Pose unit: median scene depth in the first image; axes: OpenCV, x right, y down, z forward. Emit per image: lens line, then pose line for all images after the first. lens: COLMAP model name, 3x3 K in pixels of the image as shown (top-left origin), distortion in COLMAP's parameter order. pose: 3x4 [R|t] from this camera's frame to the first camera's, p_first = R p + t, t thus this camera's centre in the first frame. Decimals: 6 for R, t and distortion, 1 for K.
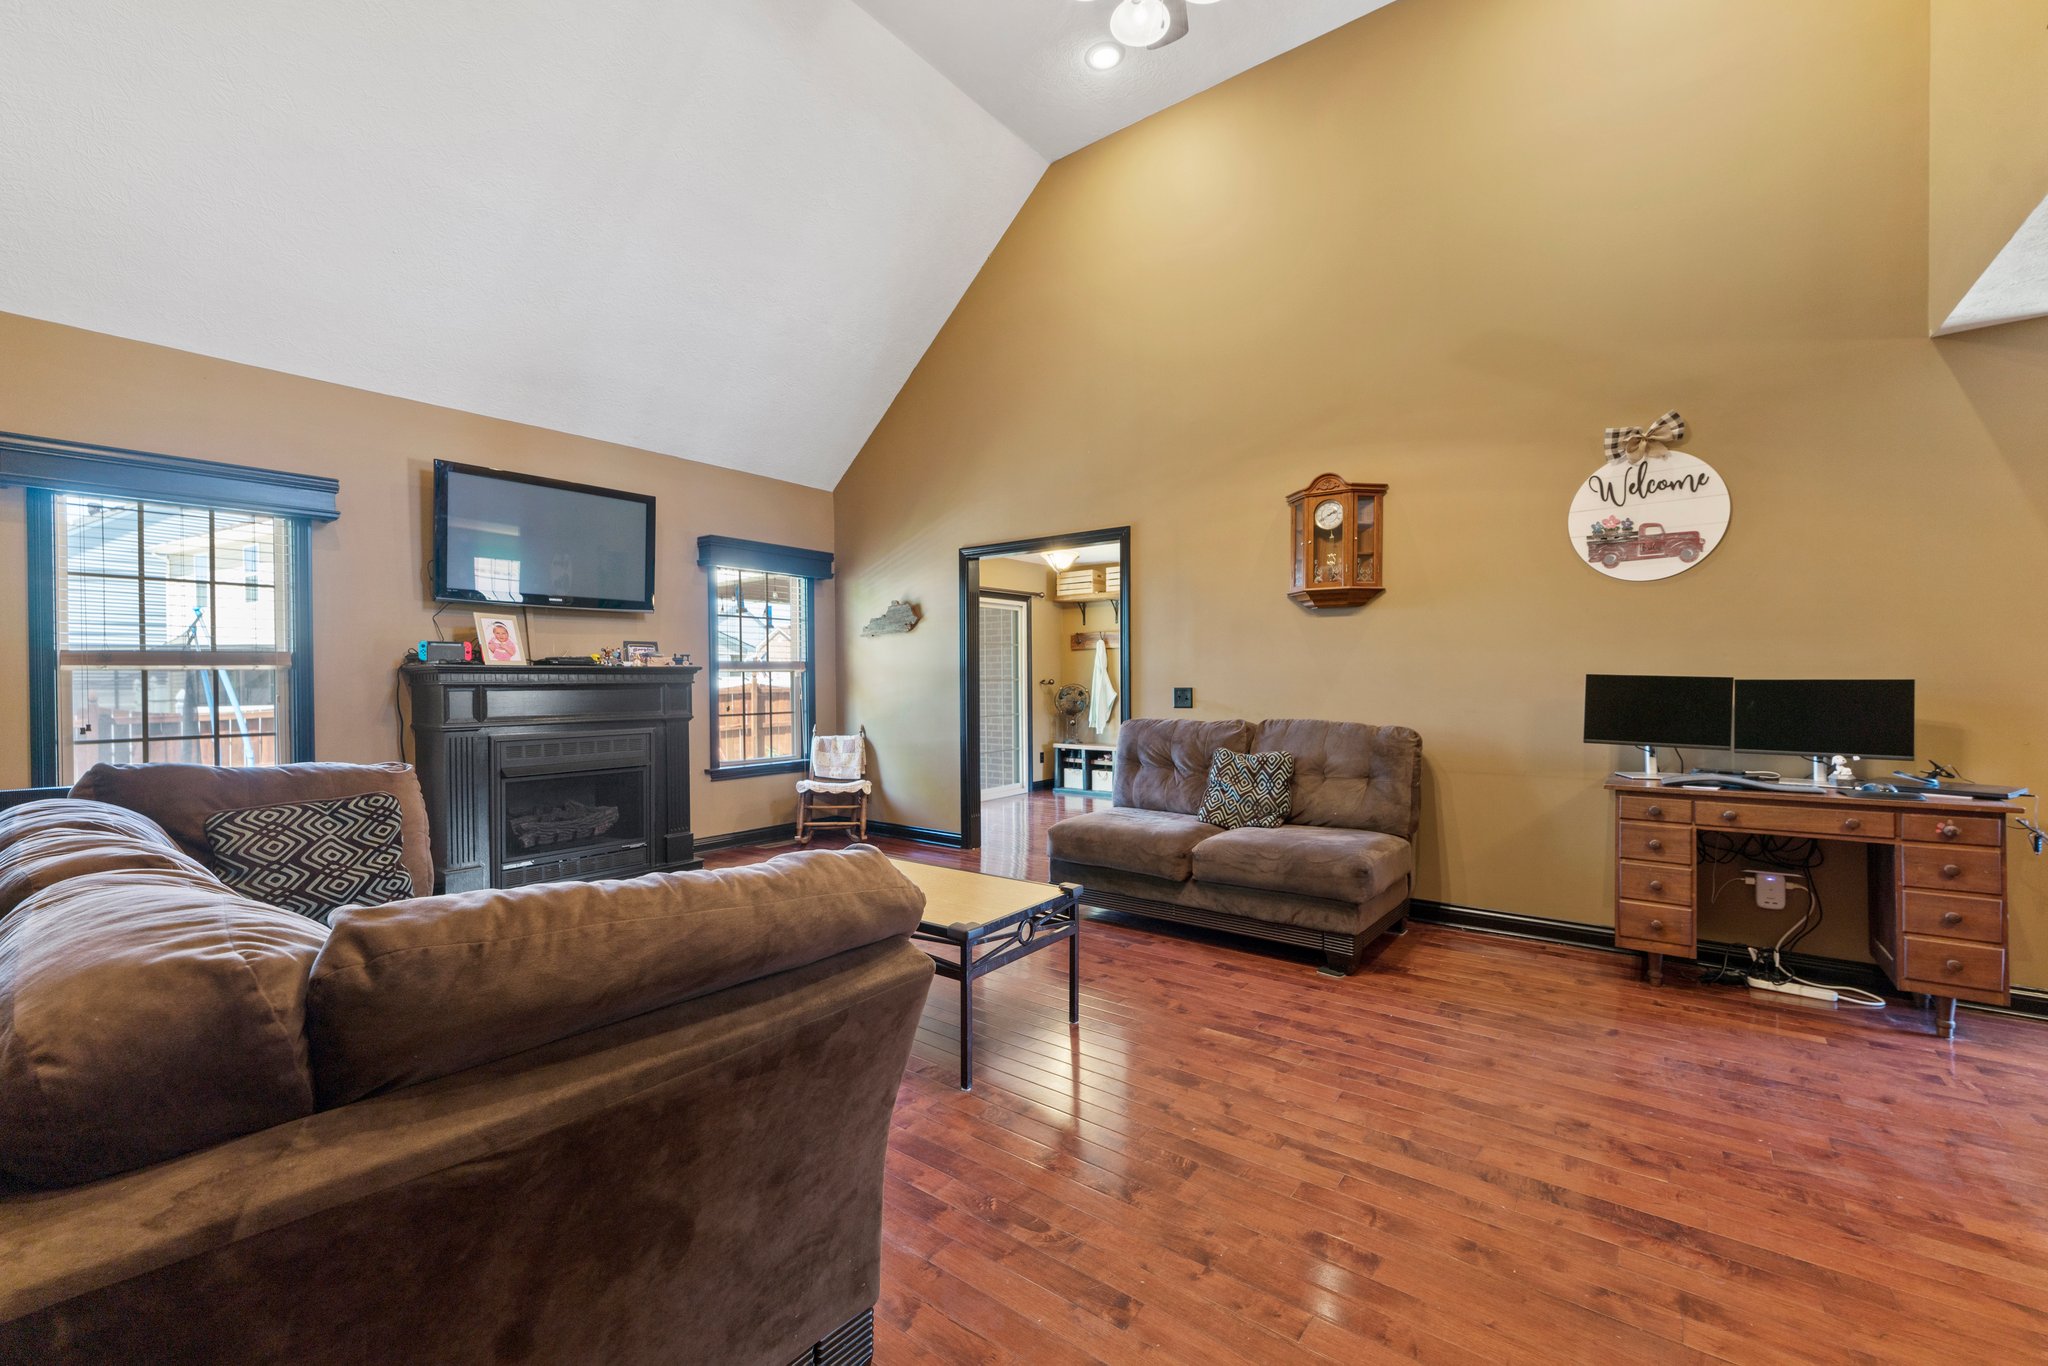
lens RADIAL K [[830.5, 0, 1024.0], [0, 830.5, 683.0], [0, 0, 1]] dist [-0.008741, 0.003215]
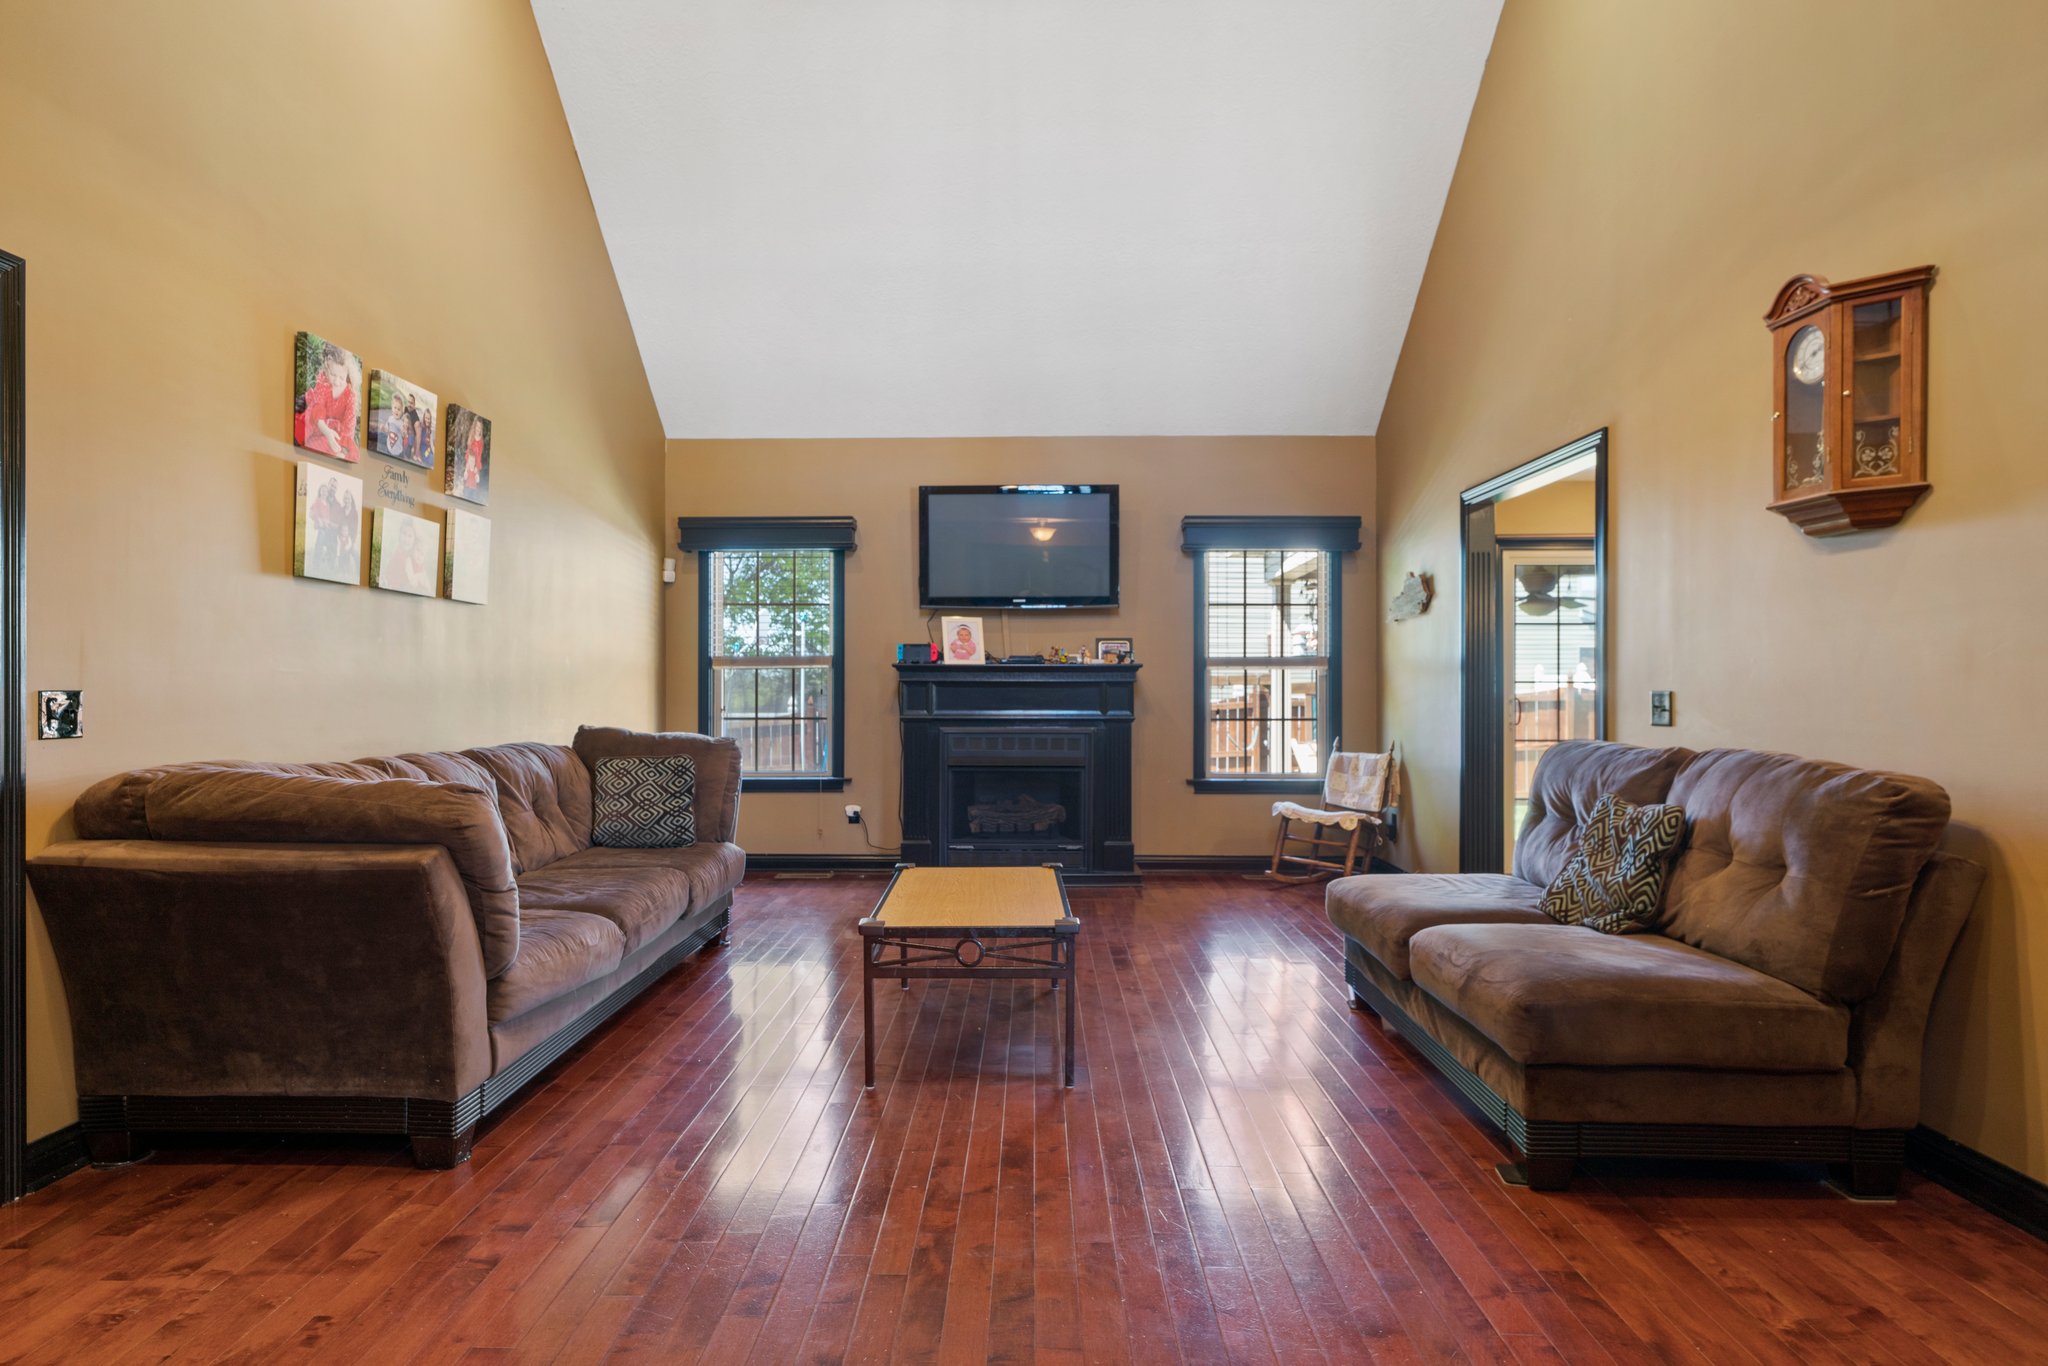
lens RADIAL K [[1094.9, 0, 1024.0], [0, 1094.9, 683.0], [0, 0, 1]] dist [0.001483, 0.000180]
pose [[0.602579, 0.003552, -0.798051, 0.794894], [-0.008299, 0.999964, -0.001815, 0.007029], [0.798016, 0.007717, 0.602587, 0.262555]]
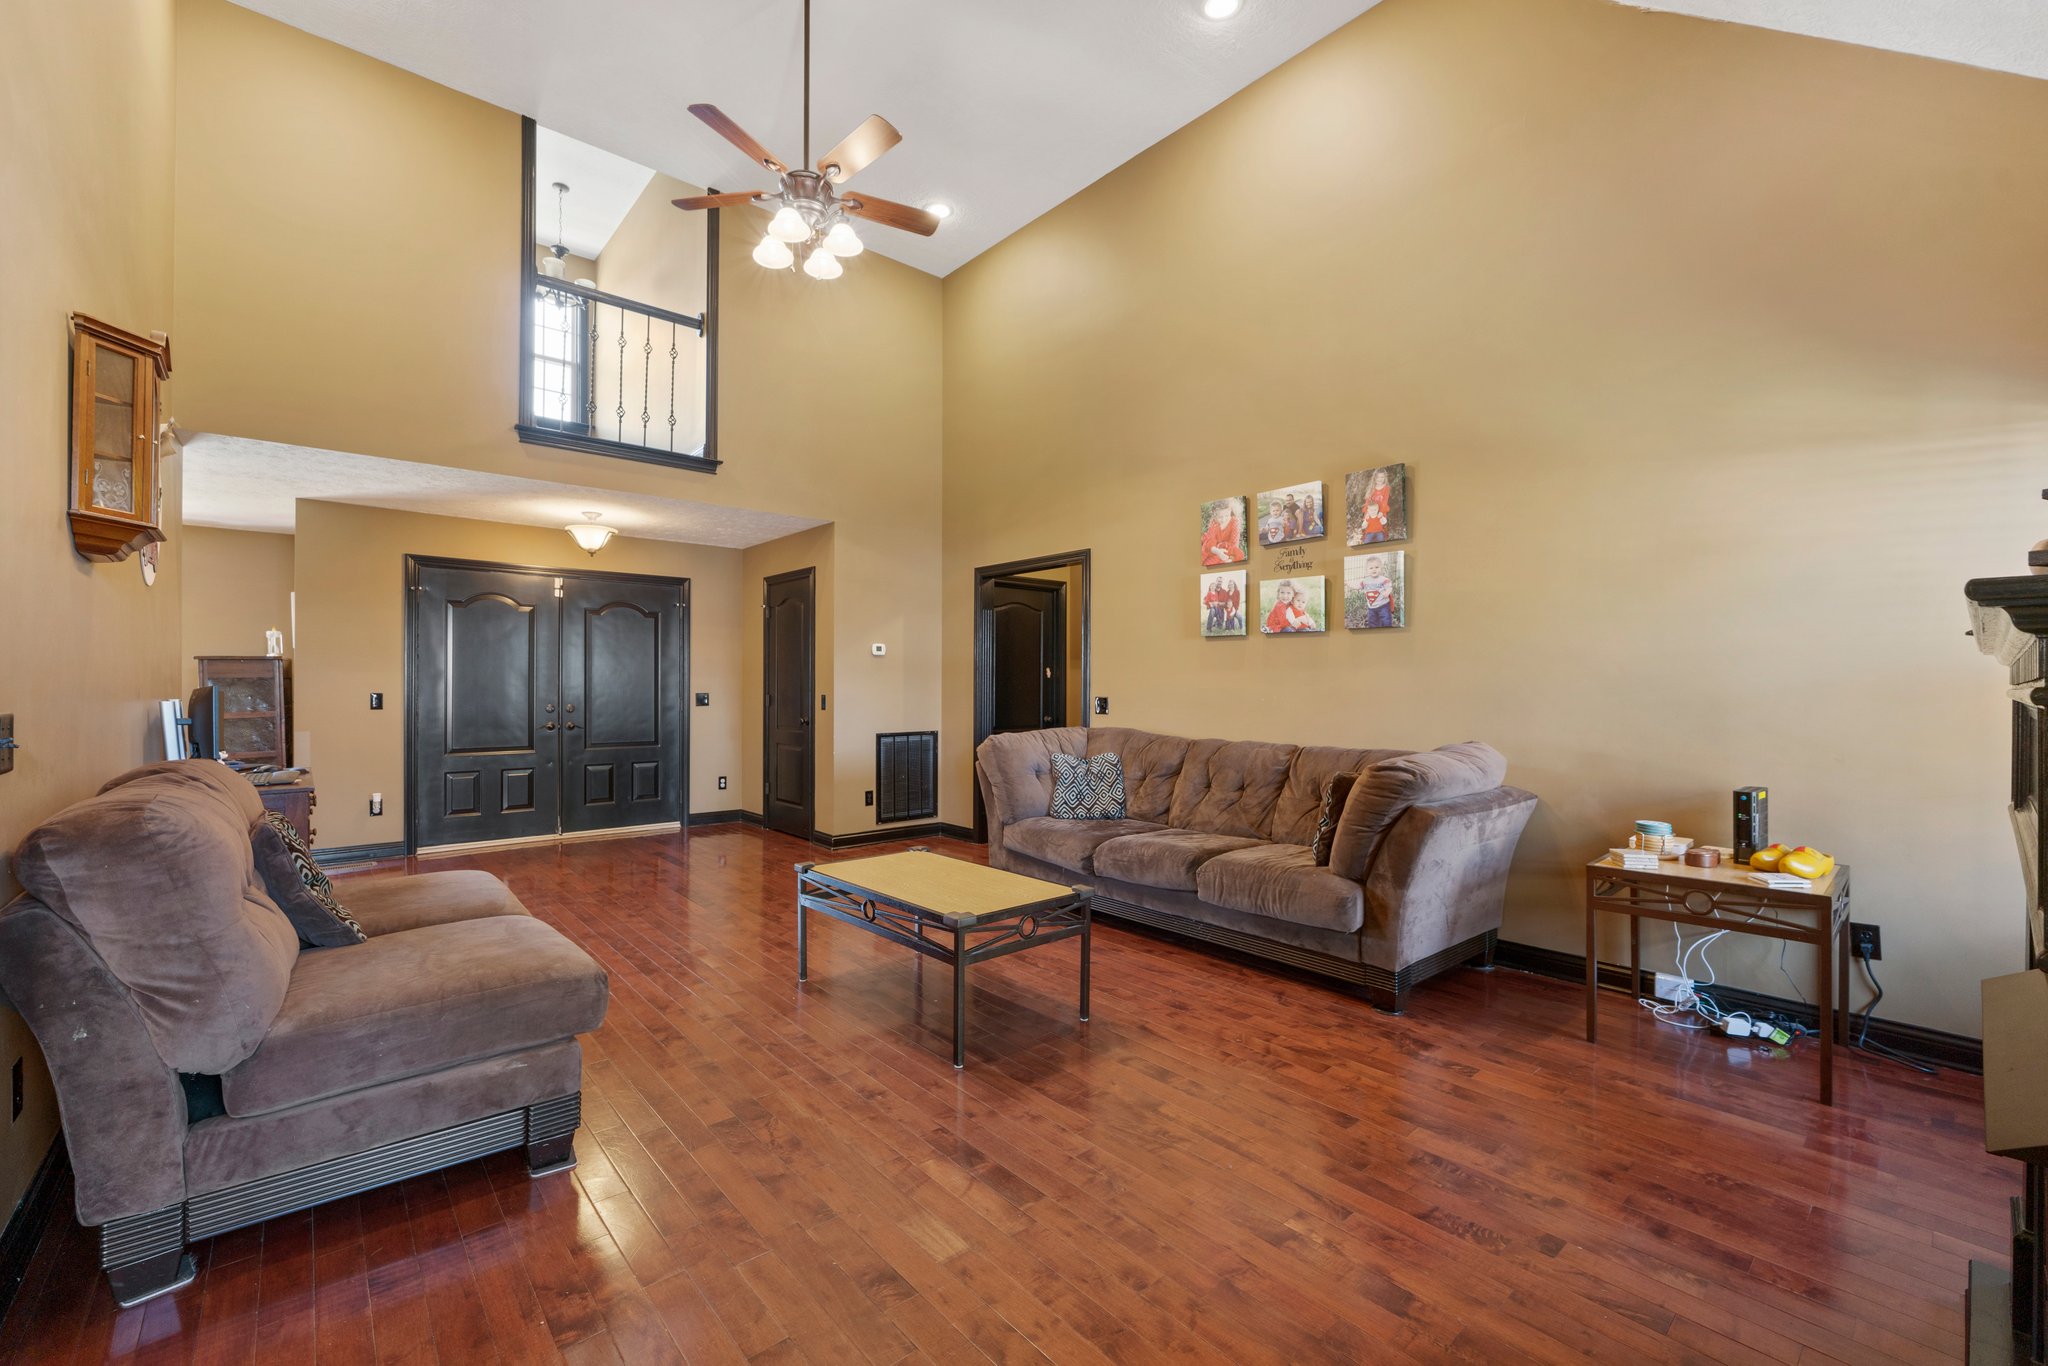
lens RADIAL K [[830.5, 0, 1024.0], [0, 830.5, 683.0], [0, 0, 1]] dist [-0.008741, 0.003215]
pose [[-0.979667, 0.005750, 0.200547, -0.440676], [0.006381, 0.999977, 0.002498, -0.014919], [-0.200527, 0.003726, -0.979681, 1.839792]]
